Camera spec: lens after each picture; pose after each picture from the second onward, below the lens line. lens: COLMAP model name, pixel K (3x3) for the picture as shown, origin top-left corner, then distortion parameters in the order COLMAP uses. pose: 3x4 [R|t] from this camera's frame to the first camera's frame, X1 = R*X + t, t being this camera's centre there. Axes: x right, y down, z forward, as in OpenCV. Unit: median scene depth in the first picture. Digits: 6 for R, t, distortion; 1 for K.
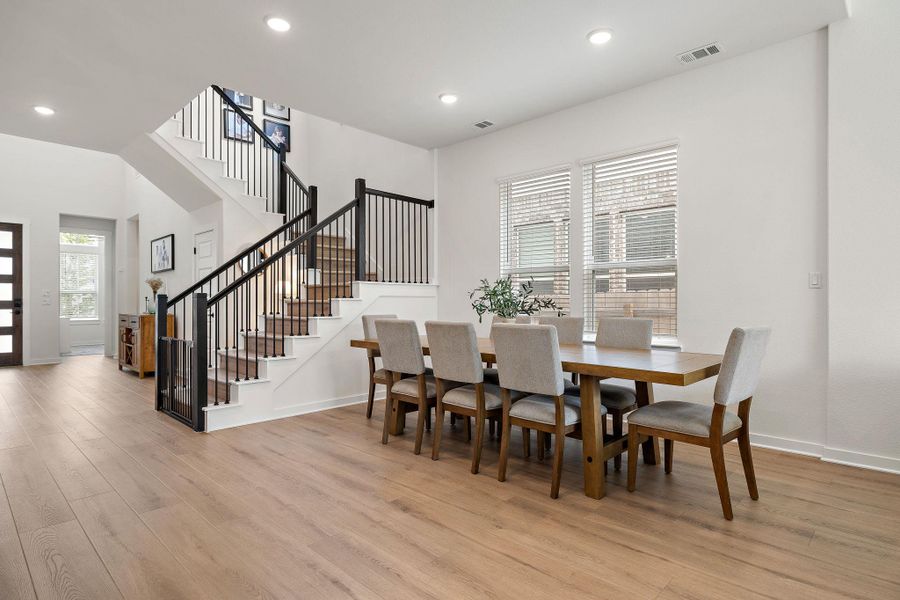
lens RADIAL K [[479.6, 0, 451.1], [0, 479.6, 301.3], [0, 0, 1]] dist [0.003632, -0.002646]
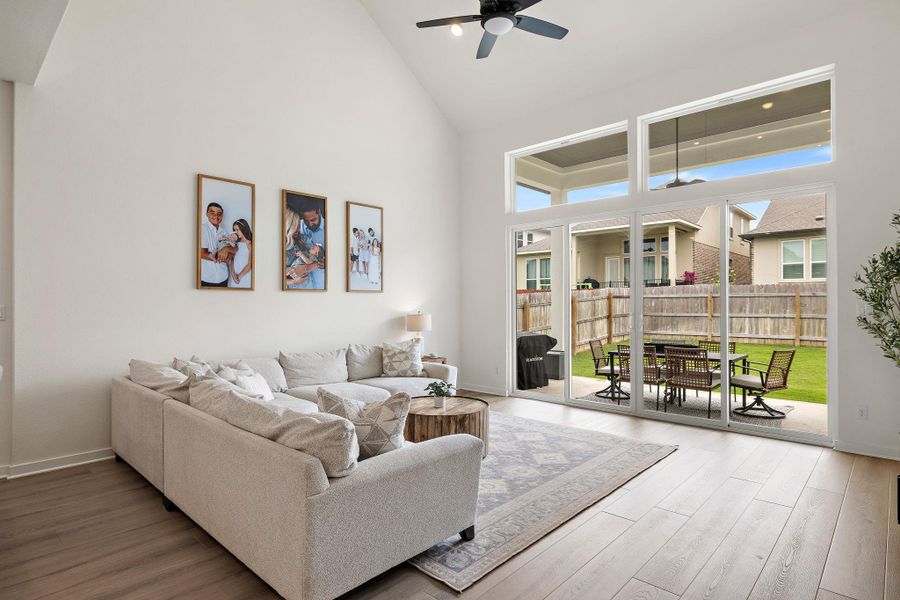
lens RADIAL K [[479.6, 0, 452.2], [0, 479.6, 298.1], [0, 0, 1]] dist [0.003632, -0.002646]
pose [[-0.010465, 0.011734, 0.999876, -0.183147], [0.001099, 0.999931, -0.011723, -0.035537], [-0.999945, 0.000976, -0.010477, 0.007779]]
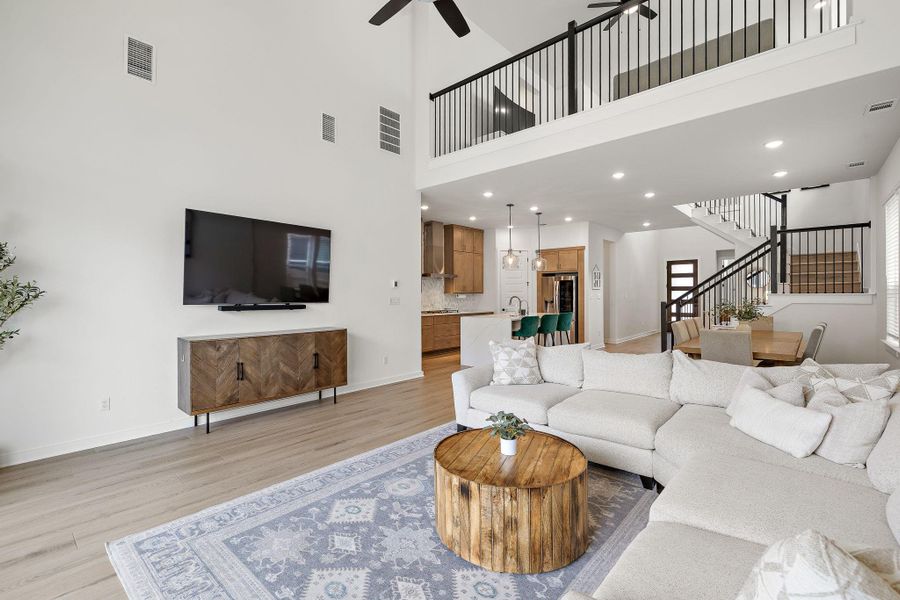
lens RADIAL K [[400.7, 0, 447.5], [0, 400.7, 295.0], [0, 0, 1]] dist [-0.001042, 0.000463]
pose [[0.030163, 0.002896, -0.999541, 0.906756], [0.003801, 0.999988, 0.003012, -0.038841], [0.999538, -0.003890, 0.030151, -0.051781]]
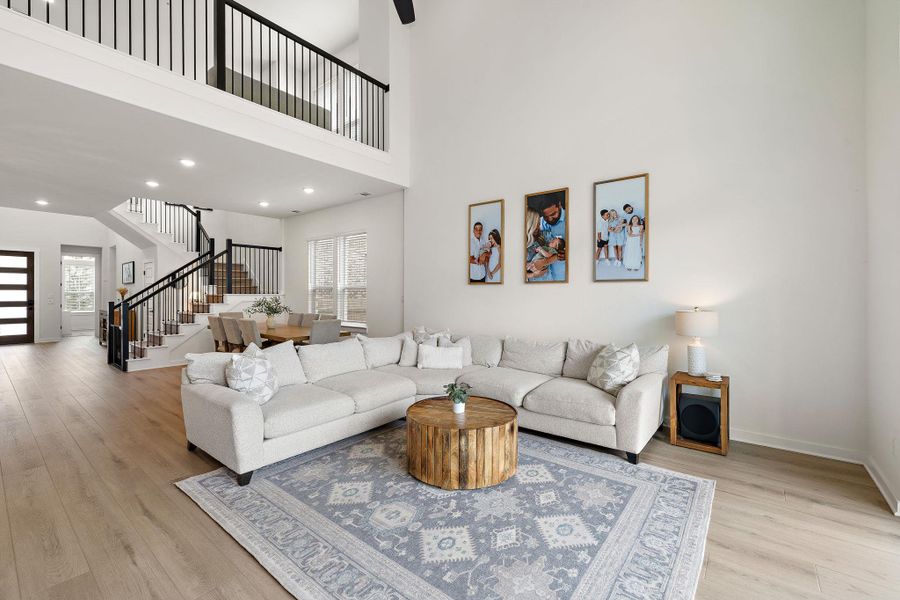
lens RADIAL K [[380.6, 0, 448.0], [0, 380.6, 292.6], [0, 0, 1]] dist [0.003497, 0.000535]
pose [[0.996545, 0.000417, 0.083053, 0.466760], [-0.000374, 1.000000, -0.000526, -0.039766], [-0.083053, 0.000493, 0.996545, -0.474157]]
